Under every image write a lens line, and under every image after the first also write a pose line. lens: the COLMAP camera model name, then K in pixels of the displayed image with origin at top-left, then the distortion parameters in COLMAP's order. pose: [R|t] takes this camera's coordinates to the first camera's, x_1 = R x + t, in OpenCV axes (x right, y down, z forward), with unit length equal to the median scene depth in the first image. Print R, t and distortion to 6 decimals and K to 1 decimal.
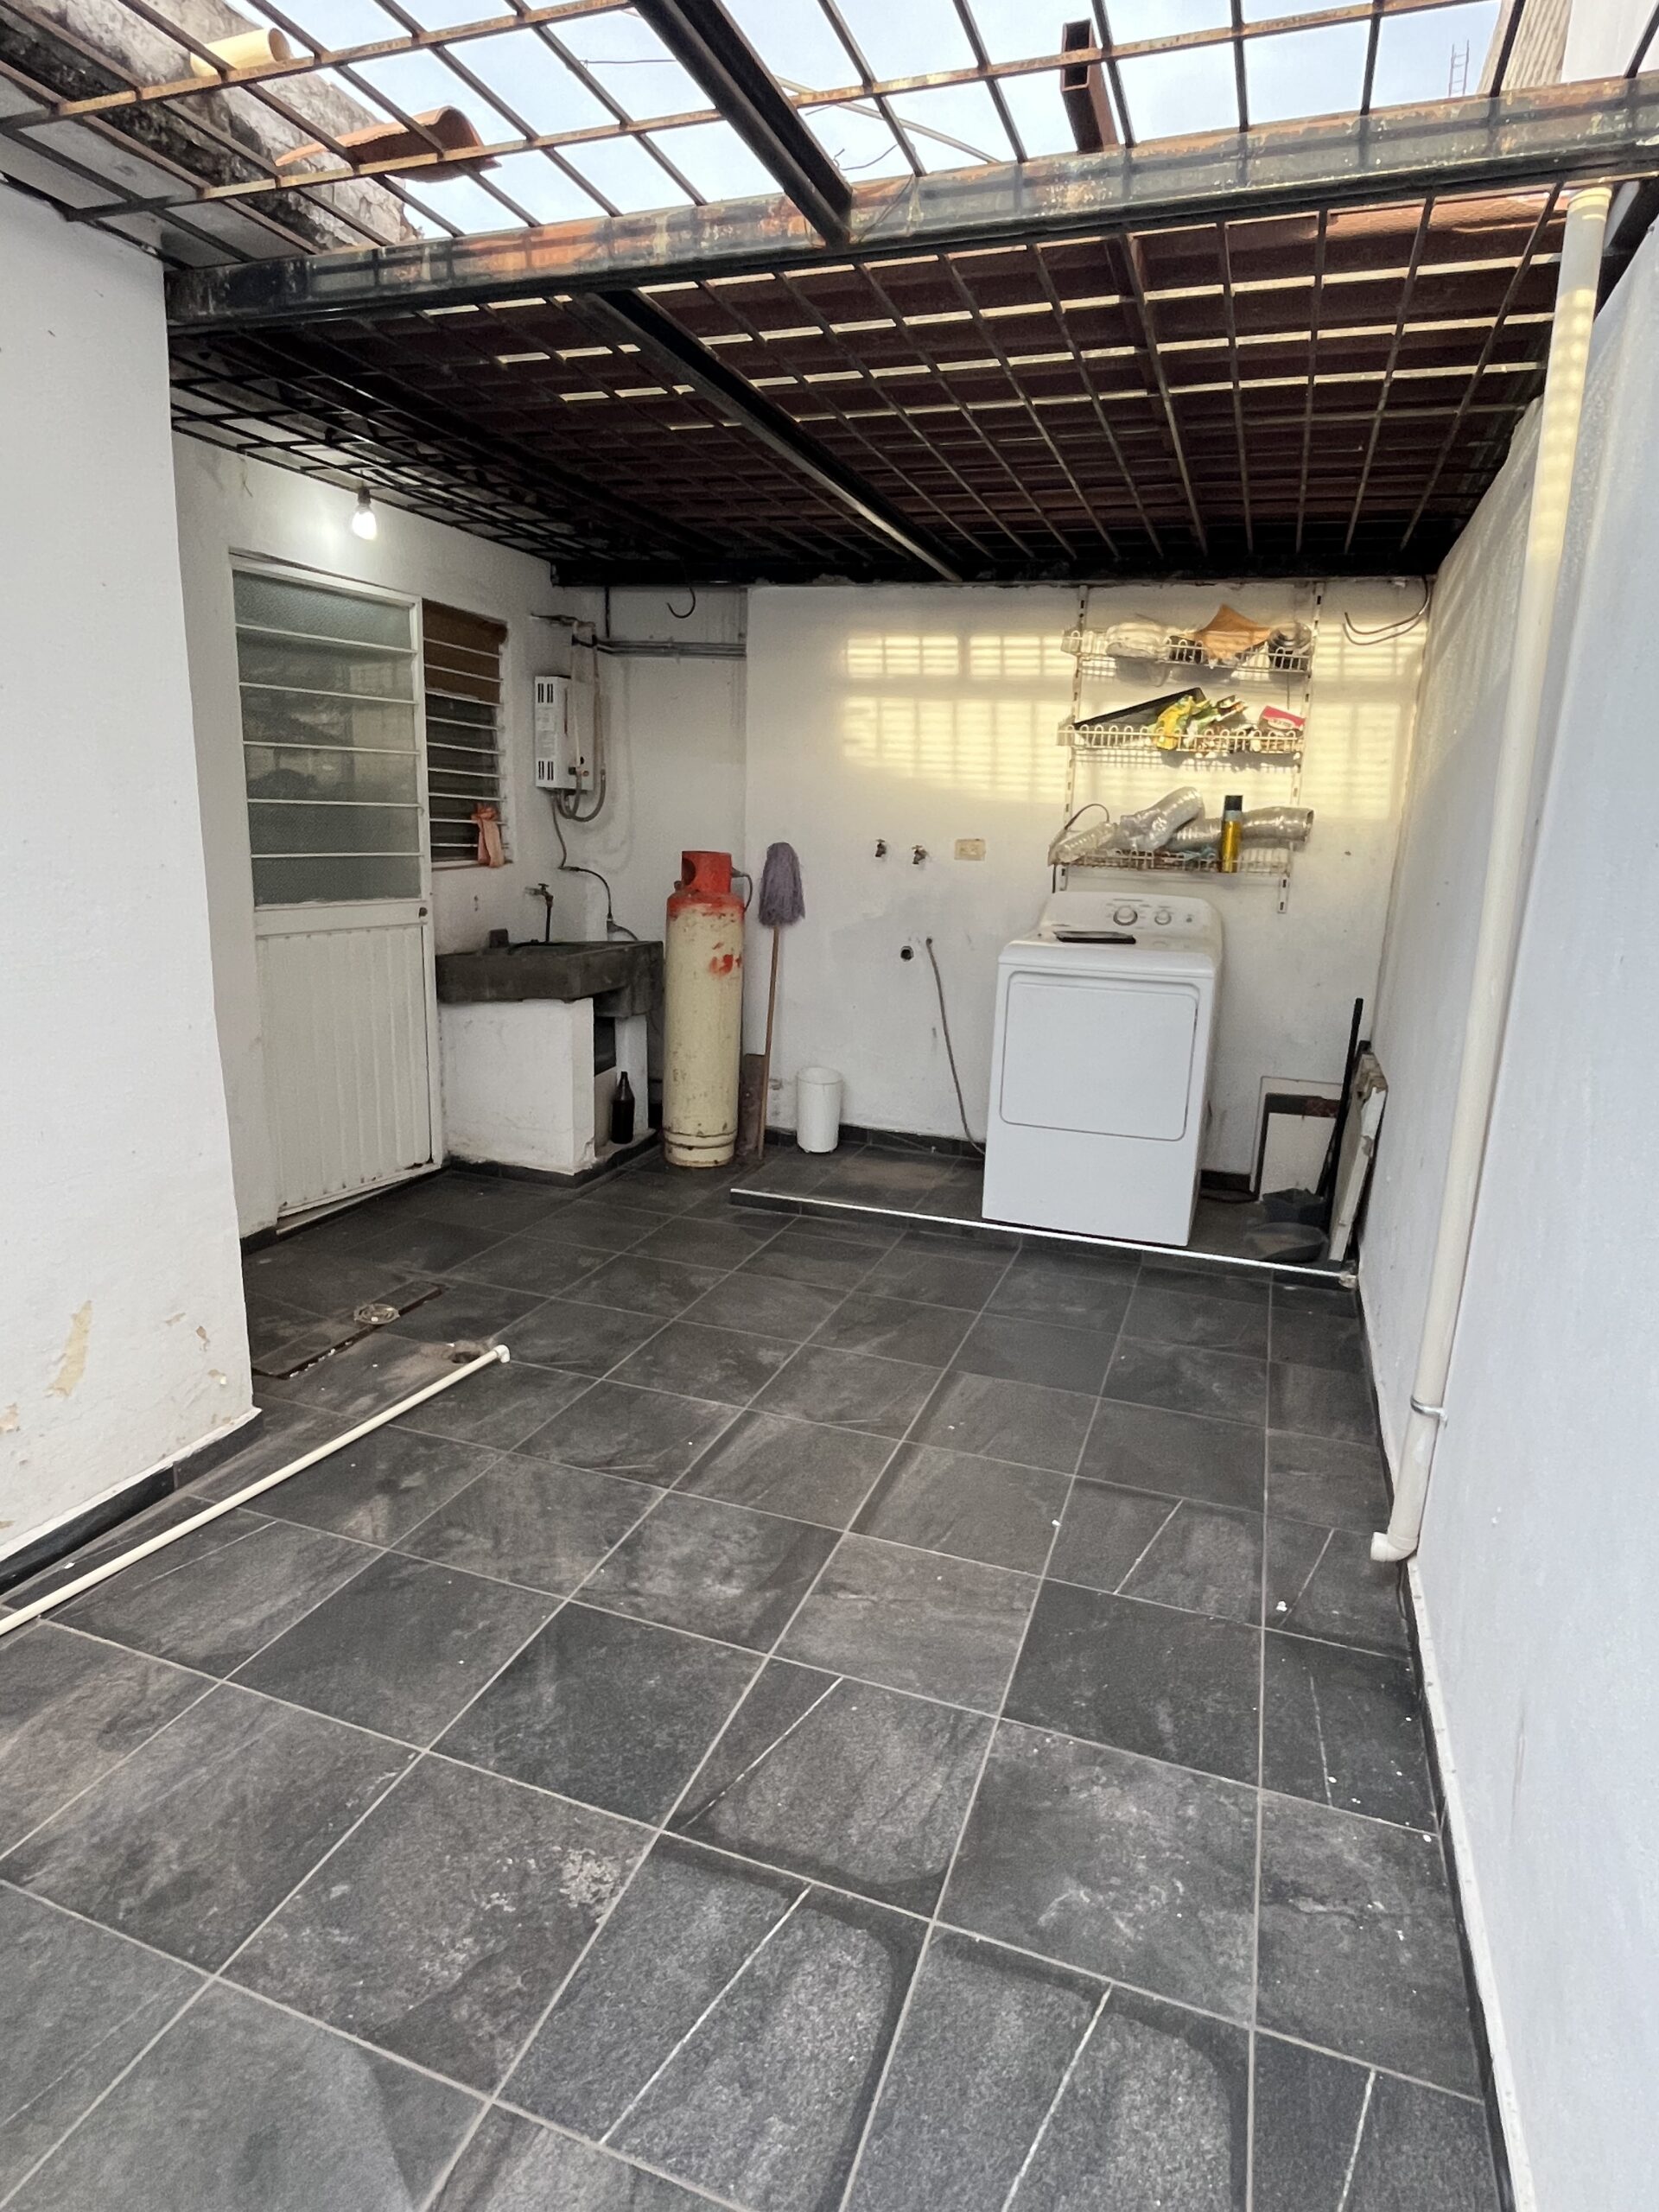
lens RADIAL K [[1214.2, 0, 824.8], [0, 1214.2, 1113.6], [0, 0, 1]] dist [-0.016340, 0.008674]
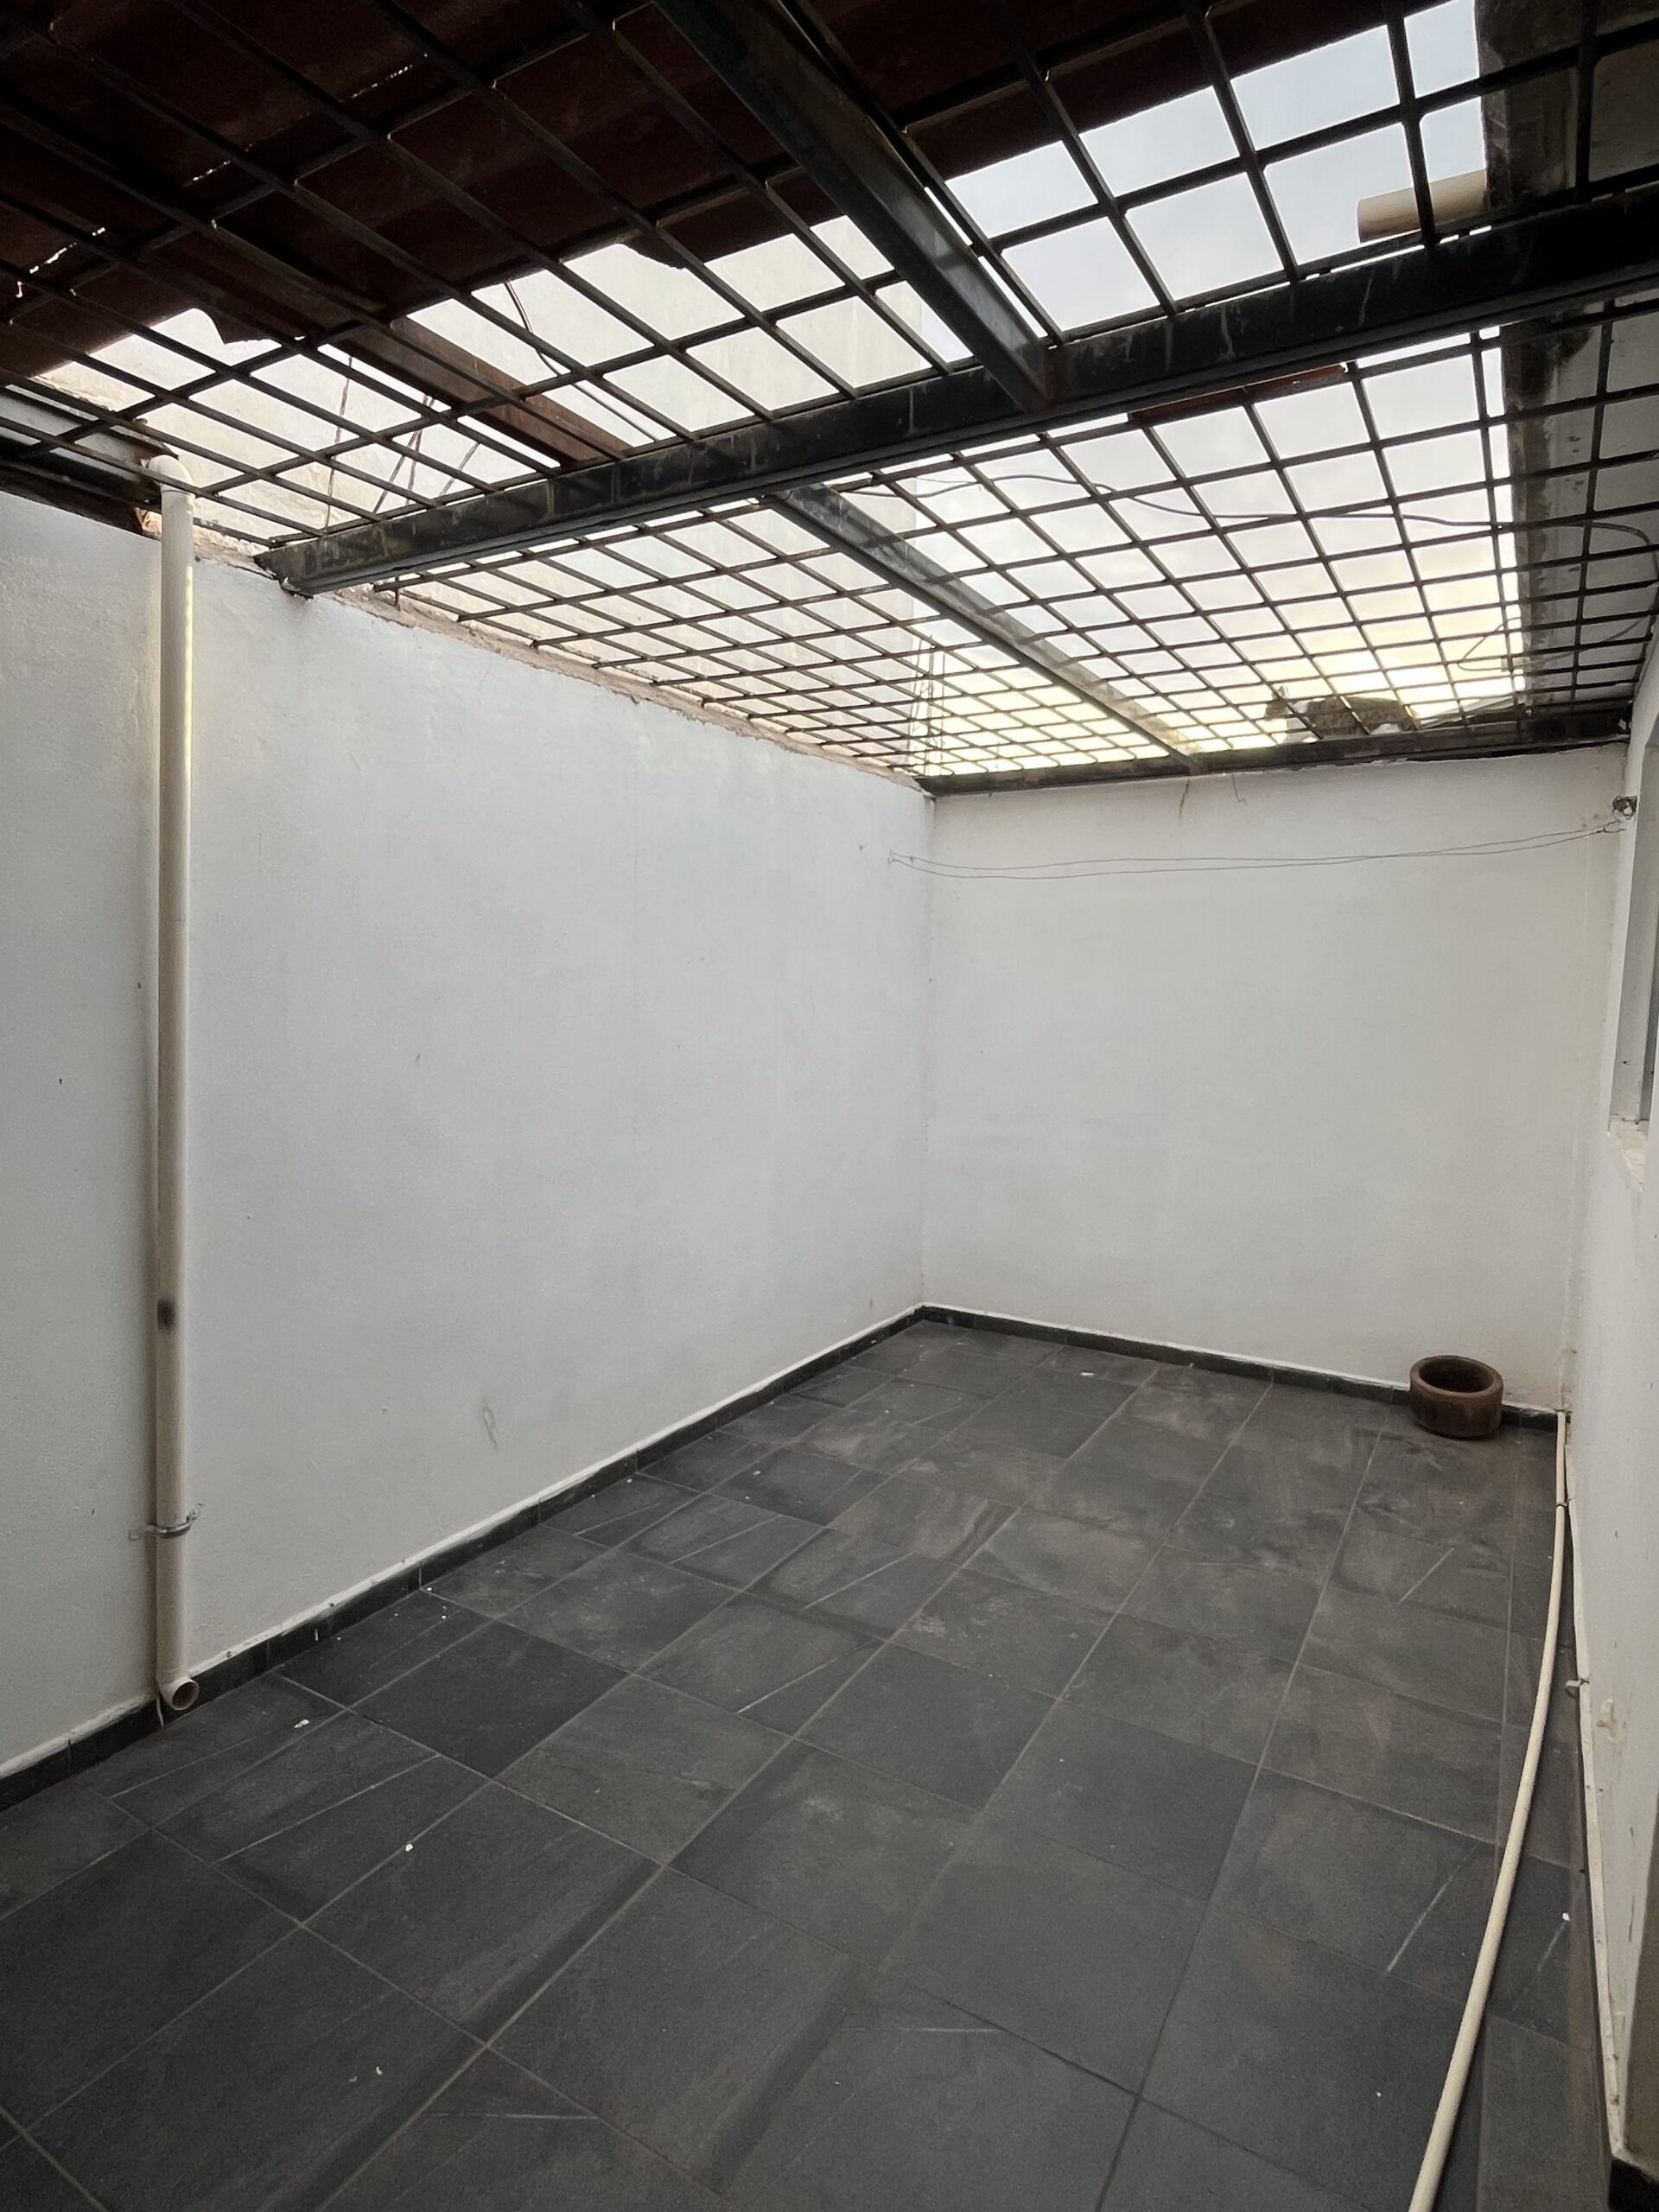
lens RADIAL K [[1214.2, 0, 824.3], [0, 1214.2, 1108.0], [0, 0, 1]] dist [-0.016340, 0.008674]
pose [[-0.981852, -0.073708, 0.174738, -0.236977], [-0.008644, 0.937818, 0.347018, -0.516402], [-0.189451, 0.339210, -0.921436, 1.896593]]
